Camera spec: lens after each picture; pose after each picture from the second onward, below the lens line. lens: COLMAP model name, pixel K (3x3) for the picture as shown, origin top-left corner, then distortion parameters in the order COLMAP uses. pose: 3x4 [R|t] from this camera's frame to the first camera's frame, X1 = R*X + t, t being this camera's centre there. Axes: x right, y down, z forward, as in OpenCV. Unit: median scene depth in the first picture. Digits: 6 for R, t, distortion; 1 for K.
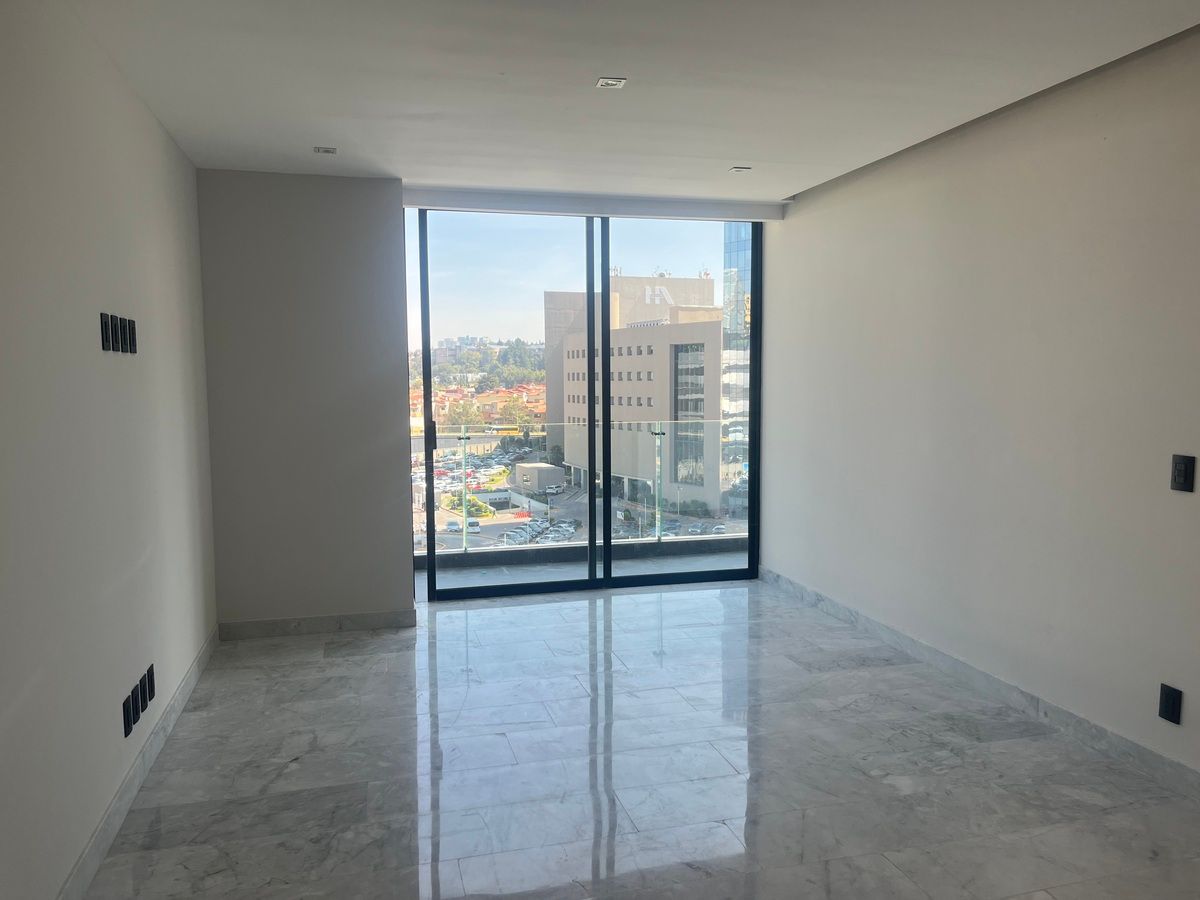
lens RADIAL K [[909.9, 0, 600.6], [0, 909.9, 451.1], [0, 0, 1]] dist [0.026917, -0.025872]
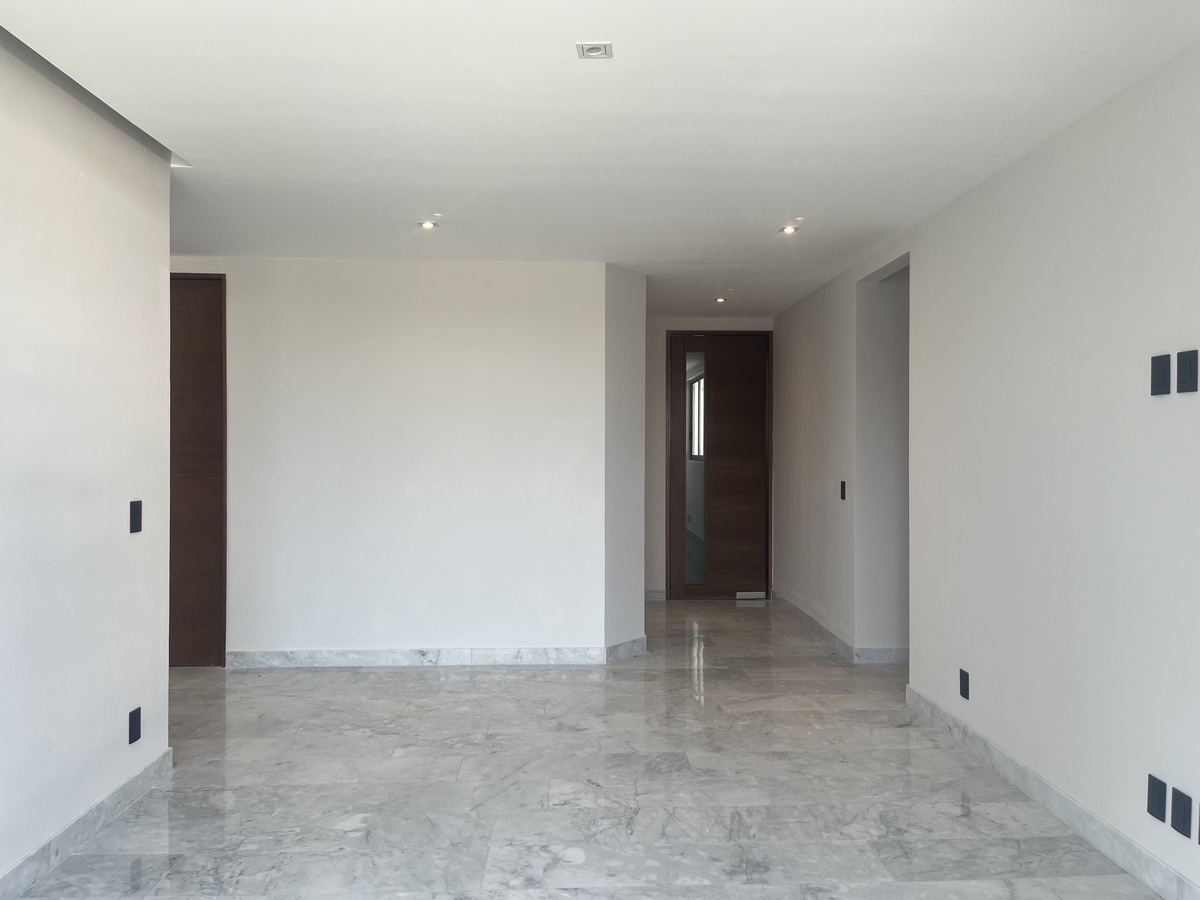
lens RADIAL K [[909.9, 0, 607.6], [0, 909.9, 447.8], [0, 0, 1]] dist [0.026917, -0.025872]
pose [[-0.976720, 0.003822, 0.214483, -0.184203], [0.021155, 0.996684, 0.078577, -0.139026], [-0.213471, 0.081285, -0.973562, 1.991020]]
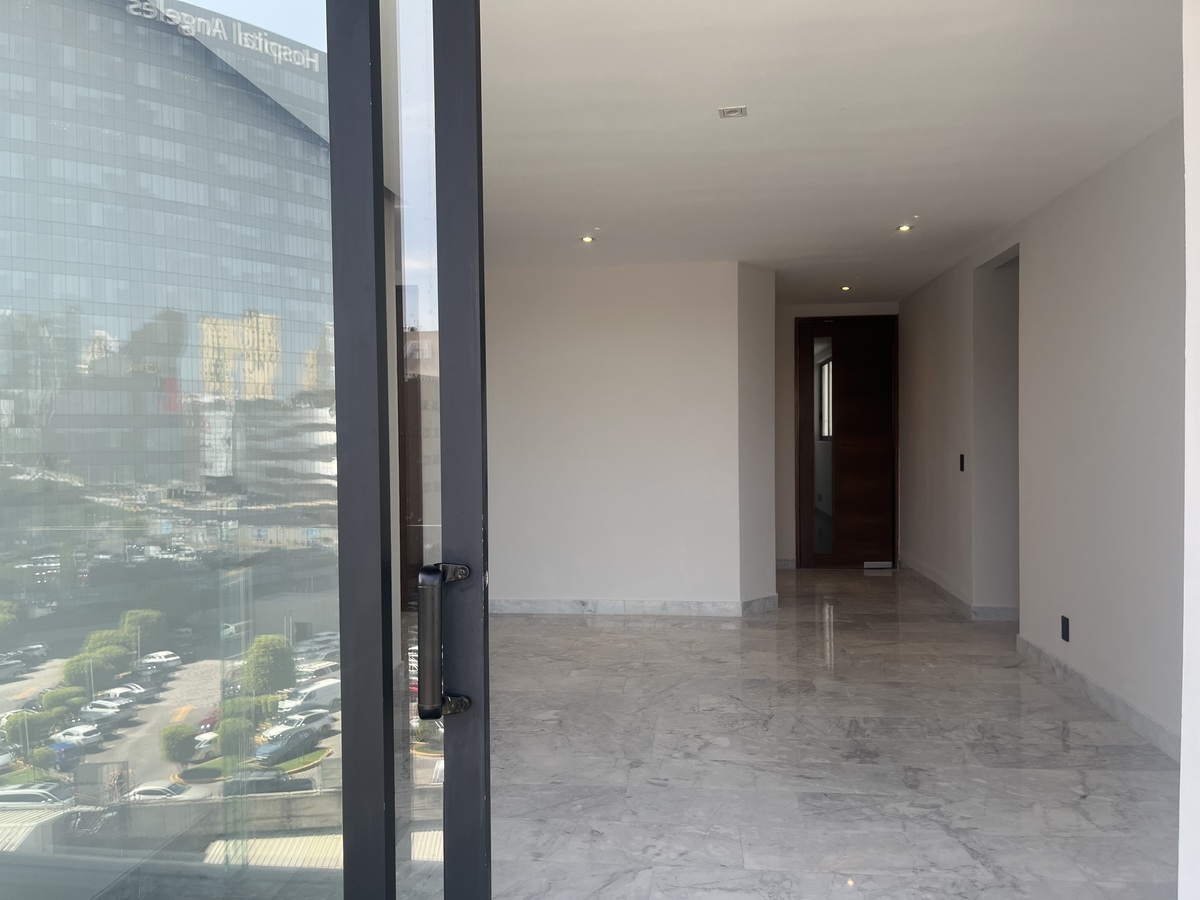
lens RADIAL K [[909.9, 0, 598.5], [0, 909.9, 452.8], [0, 0, 1]] dist [0.026917, -0.025872]
pose [[-0.933478, 0.008176, 0.358542, -0.231905], [0.045308, 0.994419, 0.095284, -0.146966], [-0.355762, 0.105190, -0.928638, 2.262256]]
